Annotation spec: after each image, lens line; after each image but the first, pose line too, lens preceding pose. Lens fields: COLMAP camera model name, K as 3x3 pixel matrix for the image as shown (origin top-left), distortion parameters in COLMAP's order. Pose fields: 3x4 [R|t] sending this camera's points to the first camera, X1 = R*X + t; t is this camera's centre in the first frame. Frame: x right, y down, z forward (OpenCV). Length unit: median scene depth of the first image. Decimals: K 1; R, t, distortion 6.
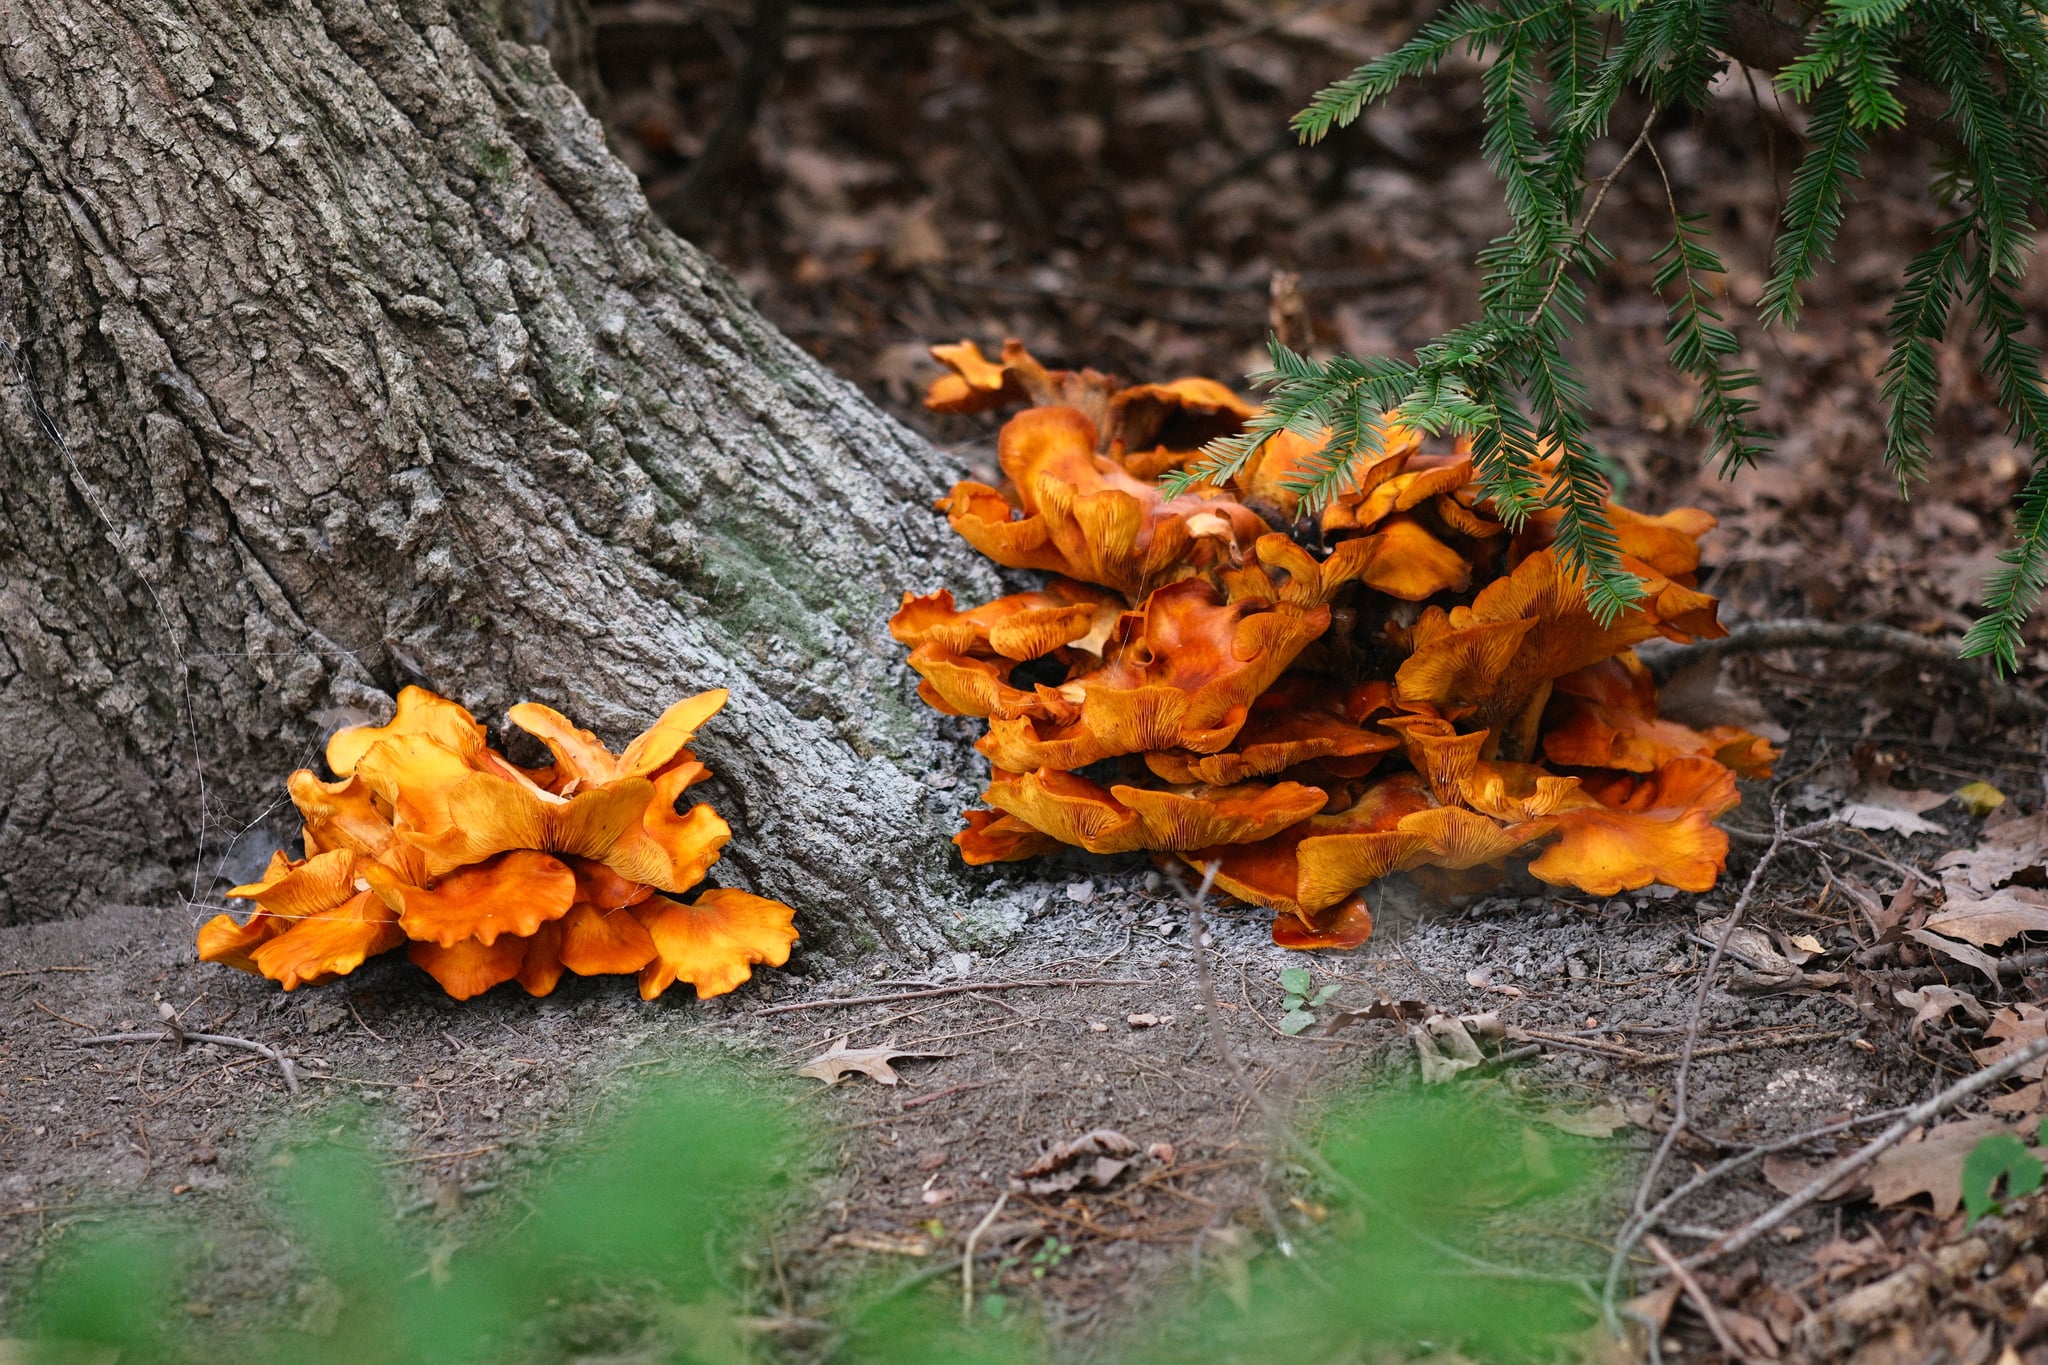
lens RADIAL K [[7898.6, 0, 1021.0], [0, 7898.6, 681.1], [0, 0, 1]] dist [0.355839, 0.000000]
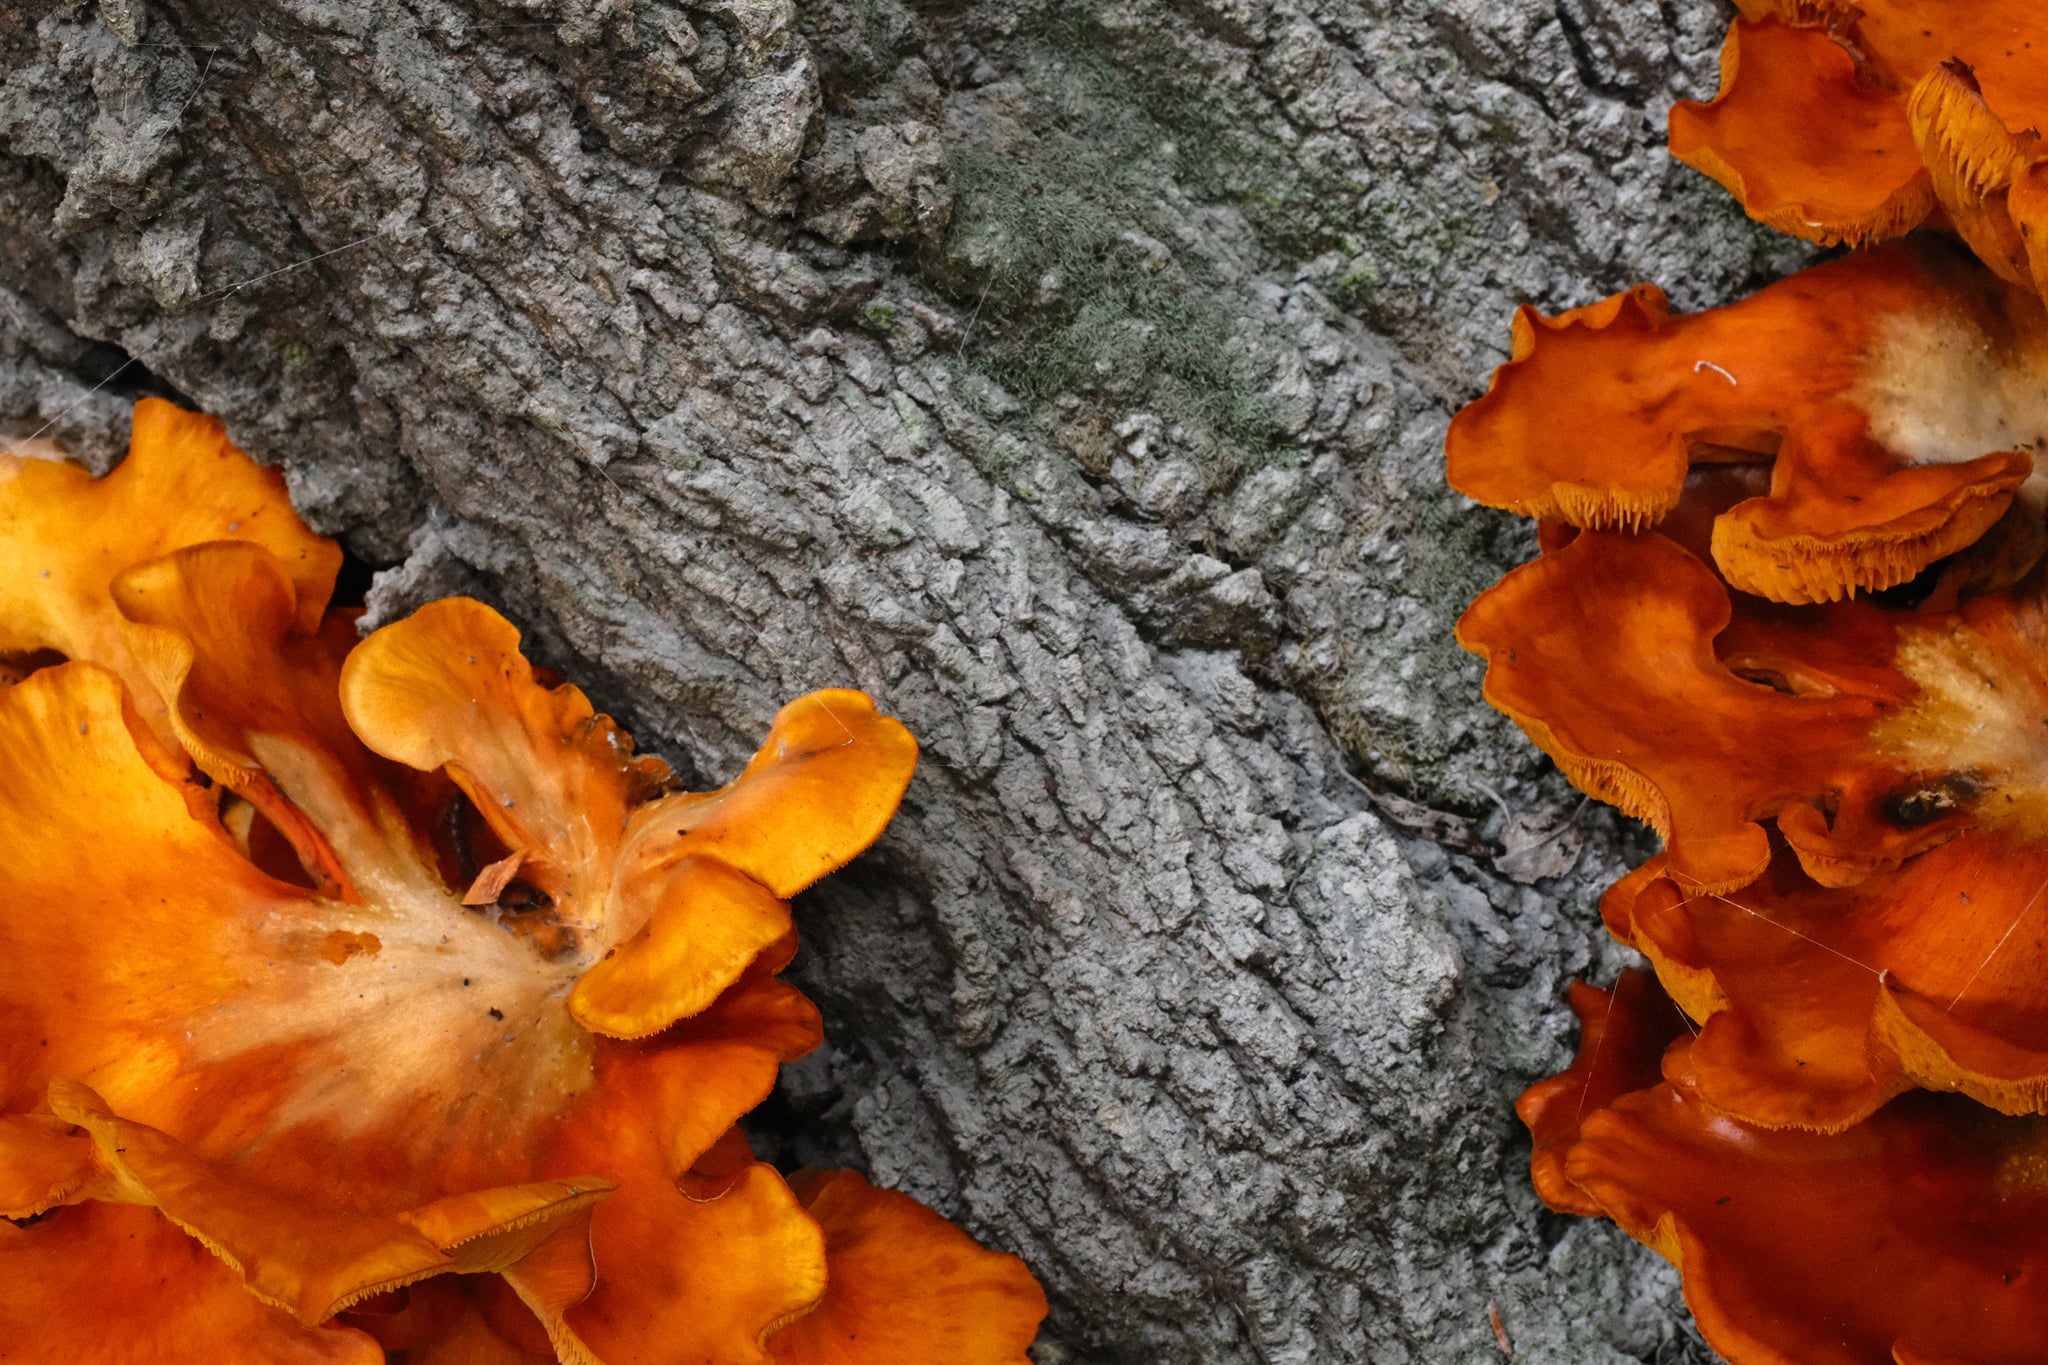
lens RADIAL K [[7898.6, 0, 1032.6], [0, 7898.6, 685.9], [0, 0, 1]] dist [0.355839, 0.000000]
pose [[0.973138, 0.173008, -0.151892, 0.022002], [-0.064342, 0.837848, 0.542098, -0.194367], [0.221050, -0.517763, 0.826473, 0.696179]]
